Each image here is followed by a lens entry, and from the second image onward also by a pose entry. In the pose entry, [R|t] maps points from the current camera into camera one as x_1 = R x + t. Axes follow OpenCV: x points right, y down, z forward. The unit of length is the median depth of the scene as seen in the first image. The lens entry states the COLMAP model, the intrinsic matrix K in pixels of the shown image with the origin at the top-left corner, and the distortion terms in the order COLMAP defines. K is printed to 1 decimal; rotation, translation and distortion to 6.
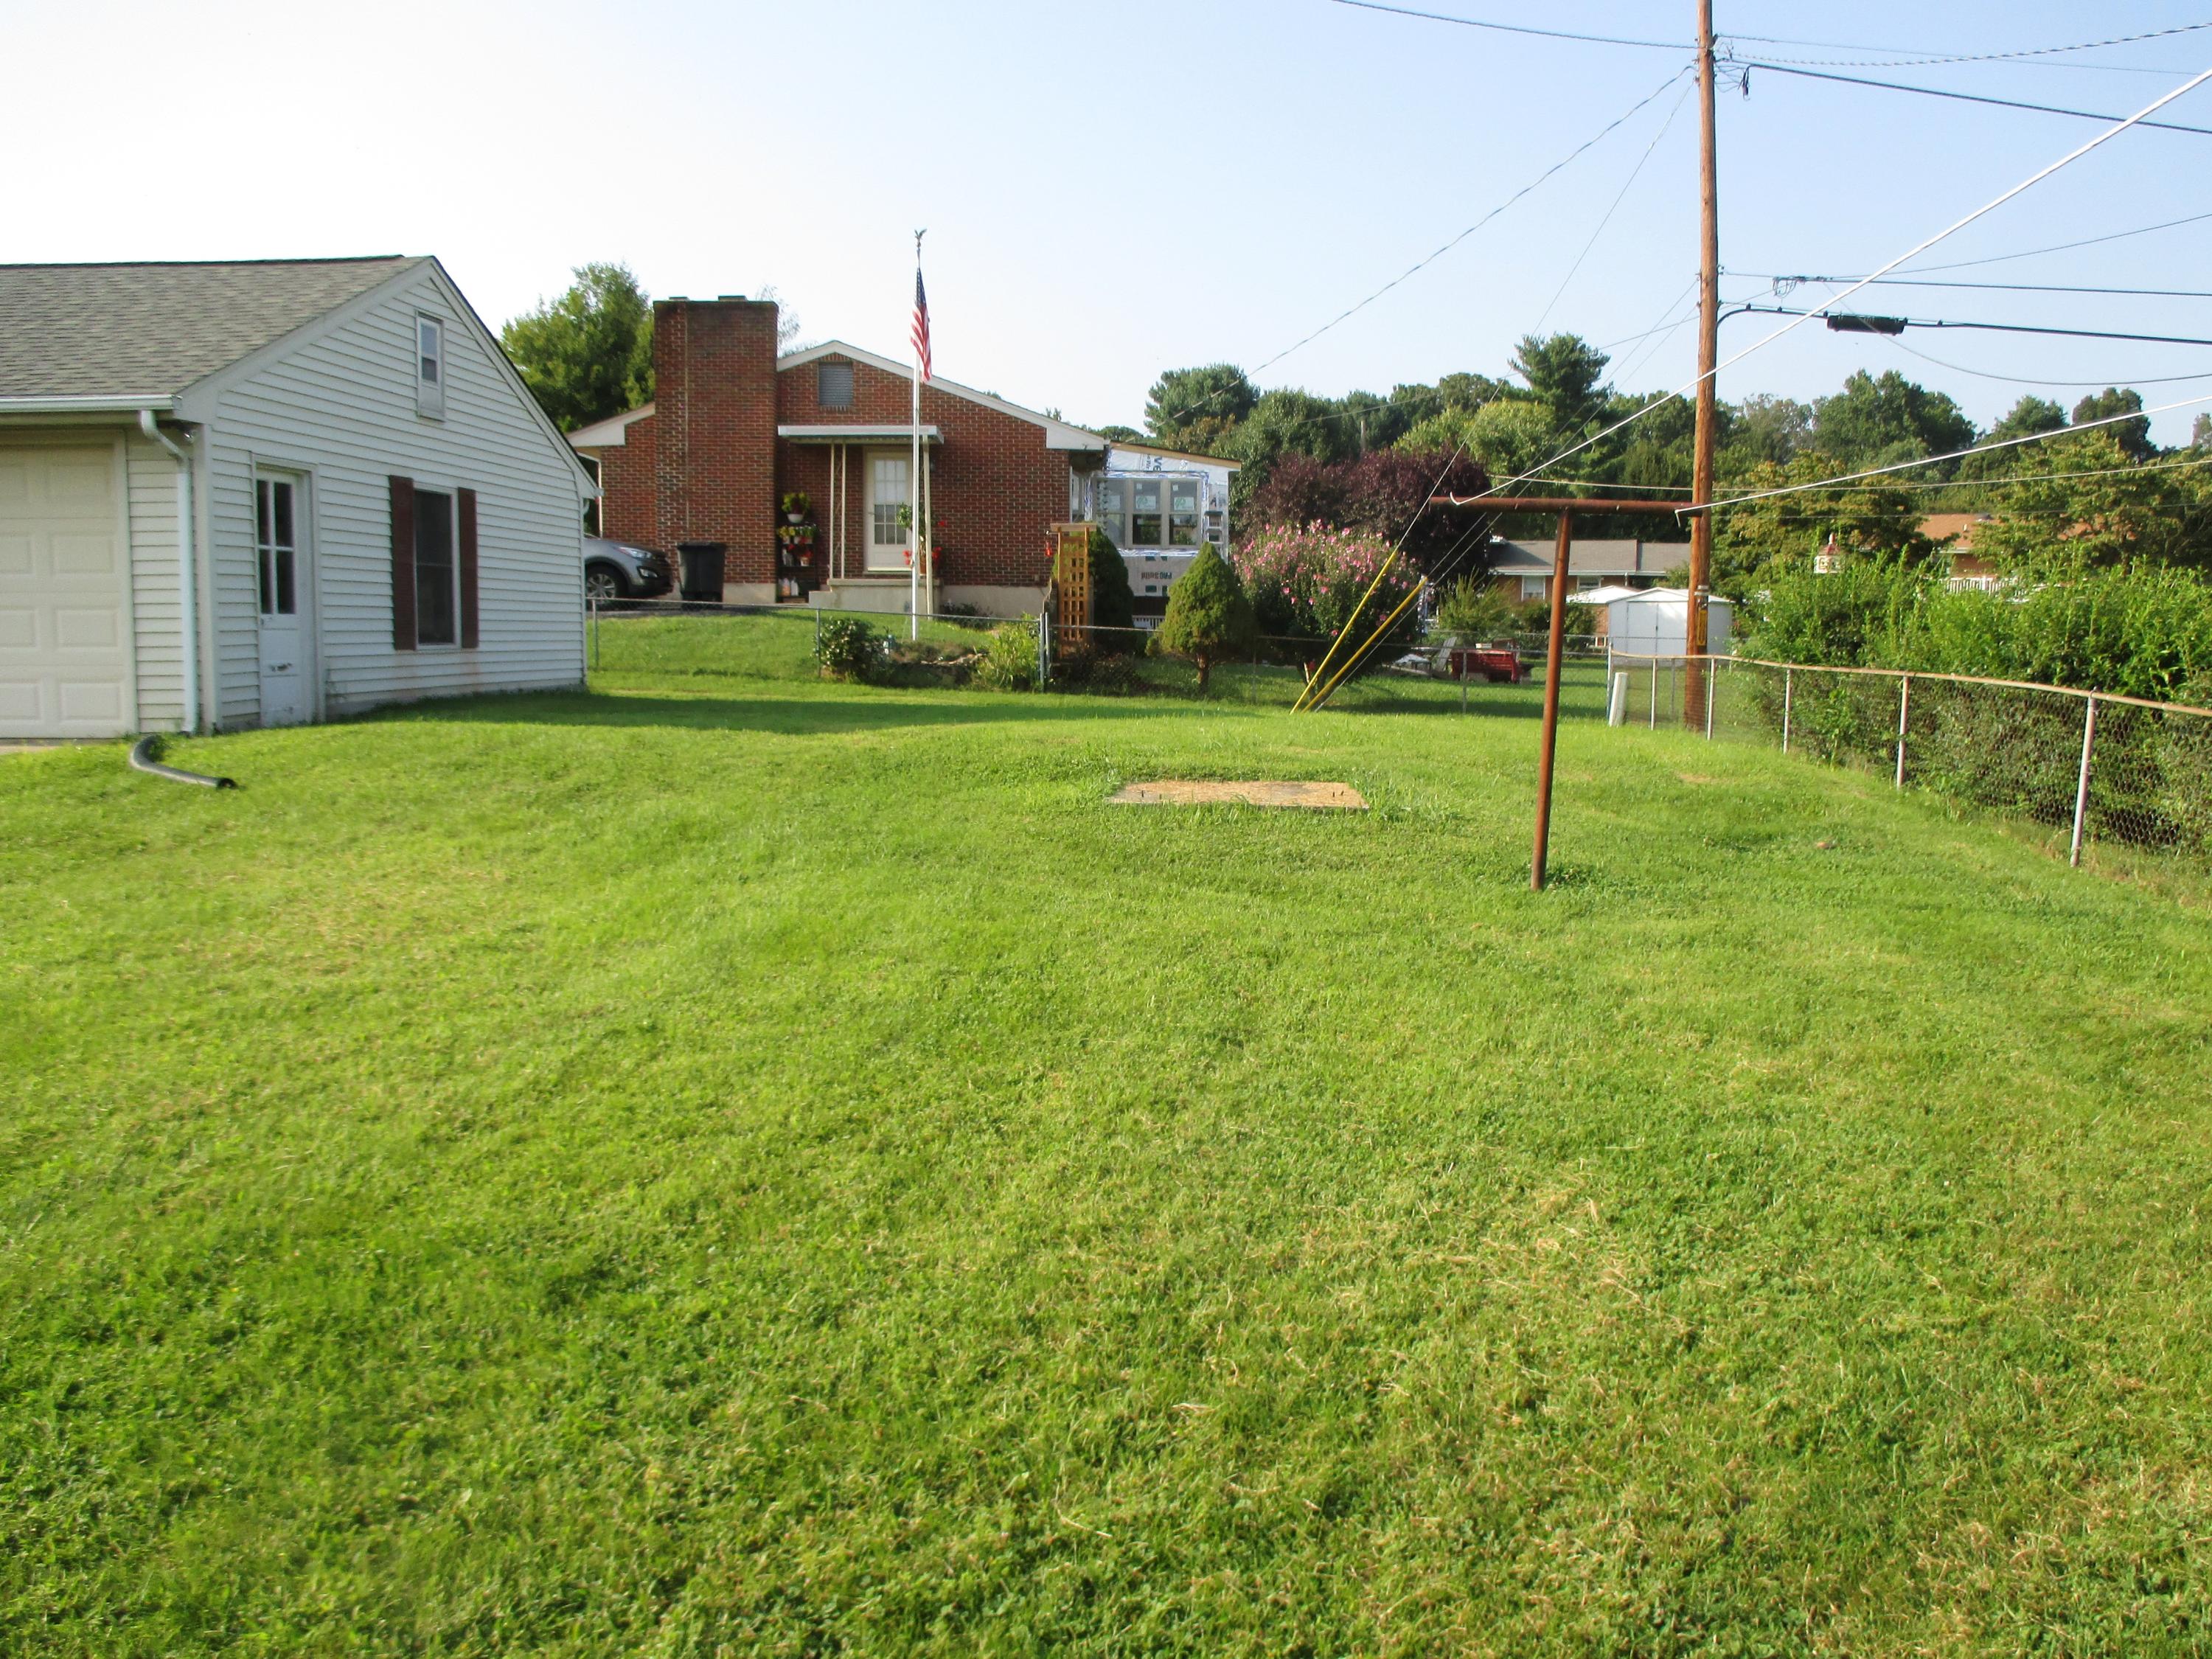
lens RADIAL K [[1858.3, 0, 1099.4], [0, 1858.3, 831.2], [0, 0, 1]] dist [-0.029367, 0.010768]
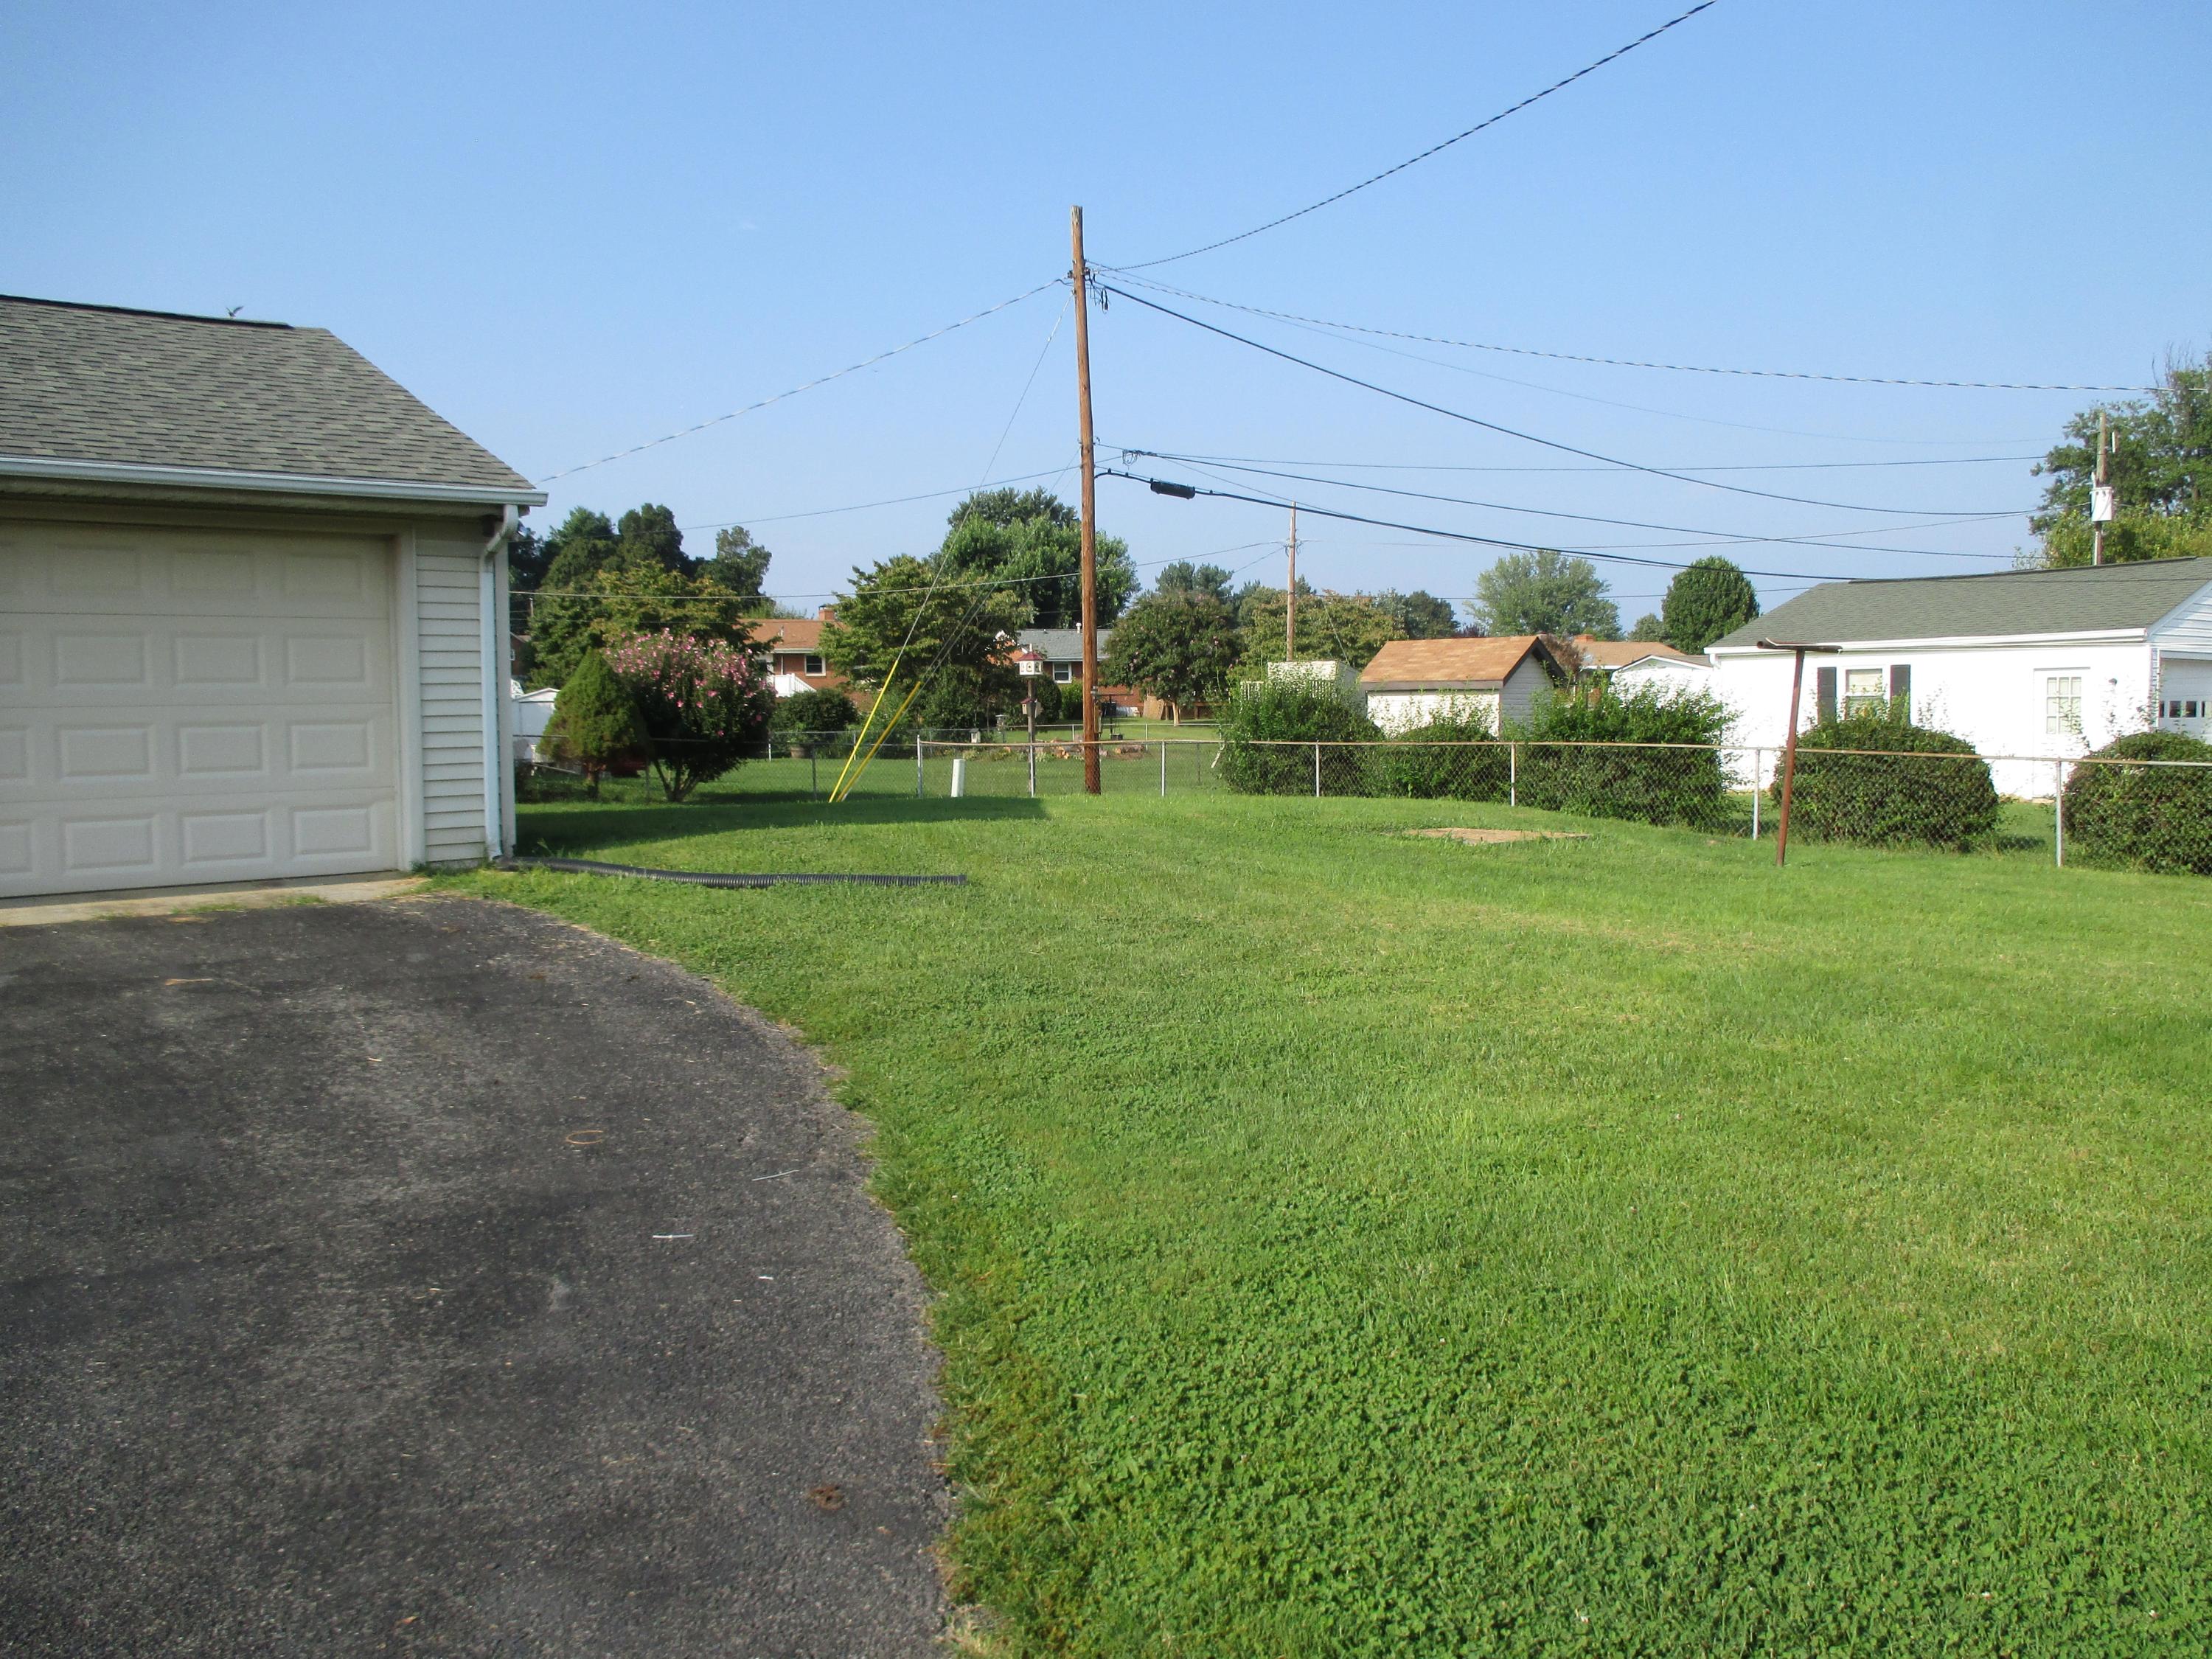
lens RADIAL K [[1858.3, 0, 1110.6], [0, 1858.3, 819.4], [0, 0, 1]] dist [-0.029367, 0.010768]
pose [[0.709804, -0.056248, 0.702150, -0.783967], [0.095895, 0.995243, -0.017213, -0.023116], [-0.697841, 0.079551, 0.711821, 0.121787]]
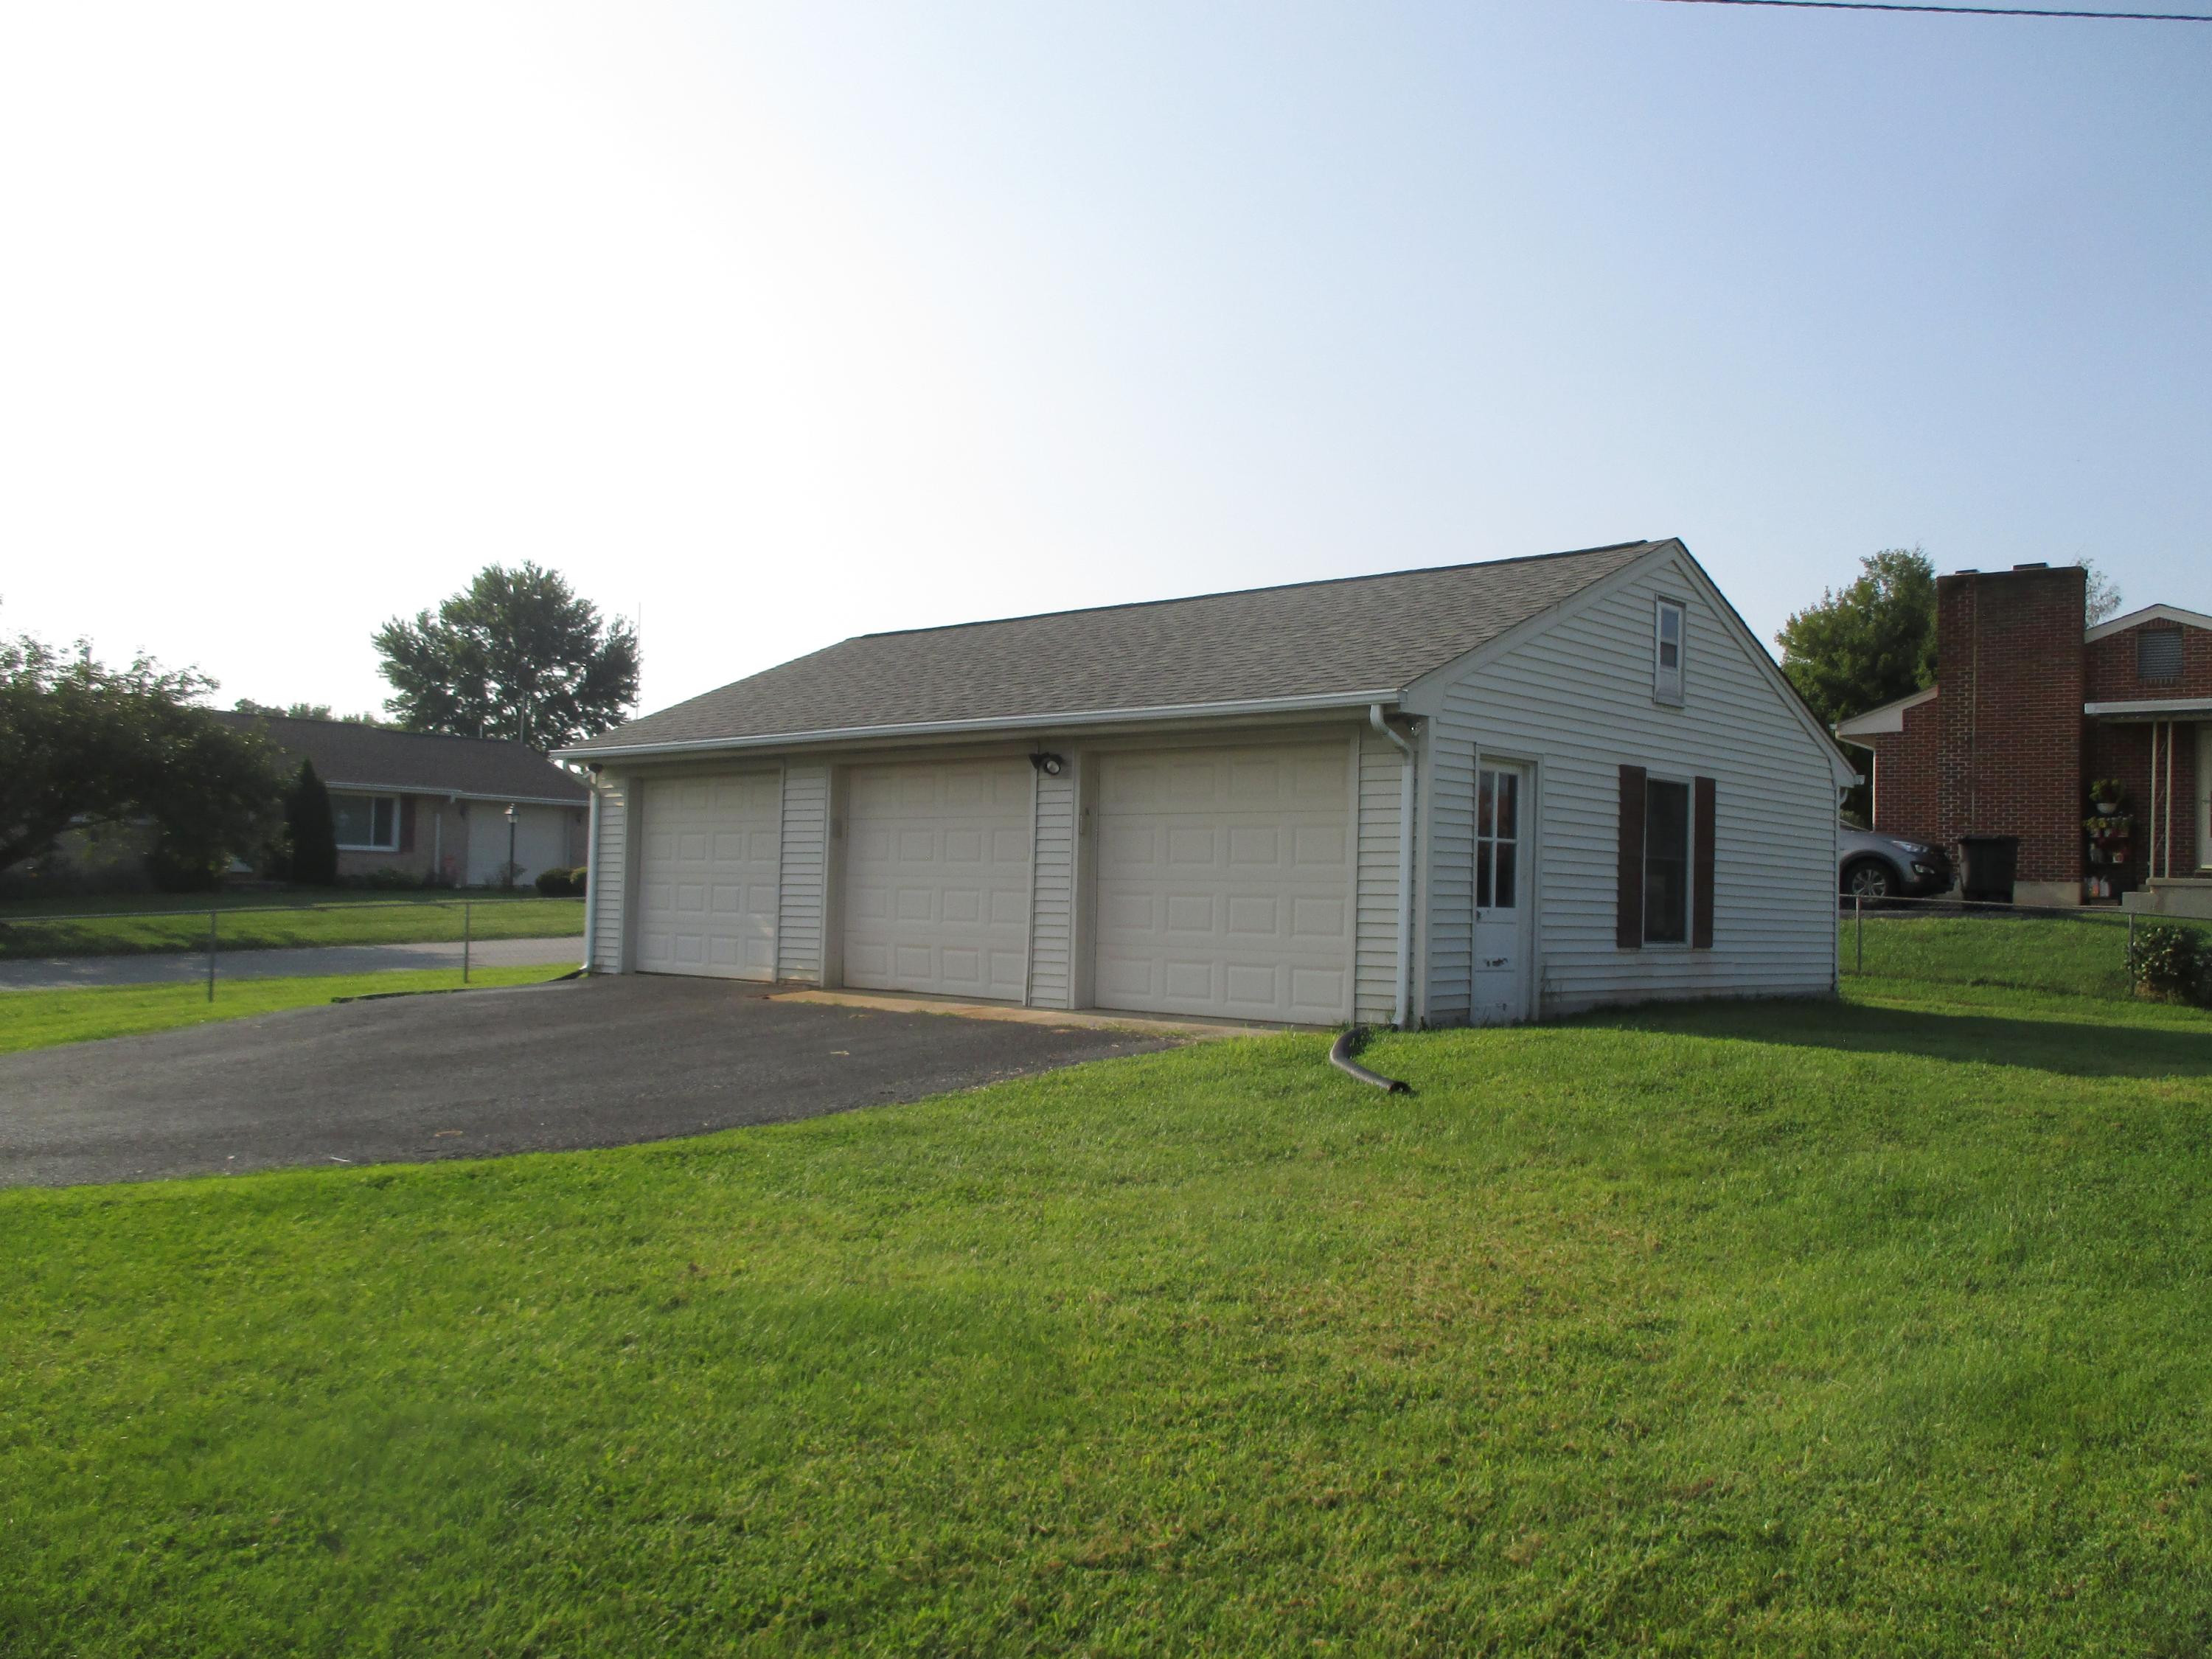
lens RADIAL K [[1858.3, 0, 1106.4], [0, 1858.3, 808.7], [0, 0, 1]] dist [-0.029367, 0.010768]
pose [[0.788513, -0.012272, -0.614896, -0.006229], [-0.092050, 0.986184, -0.137723, -0.014706], [0.608091, 0.165198, 0.776489, 0.103253]]
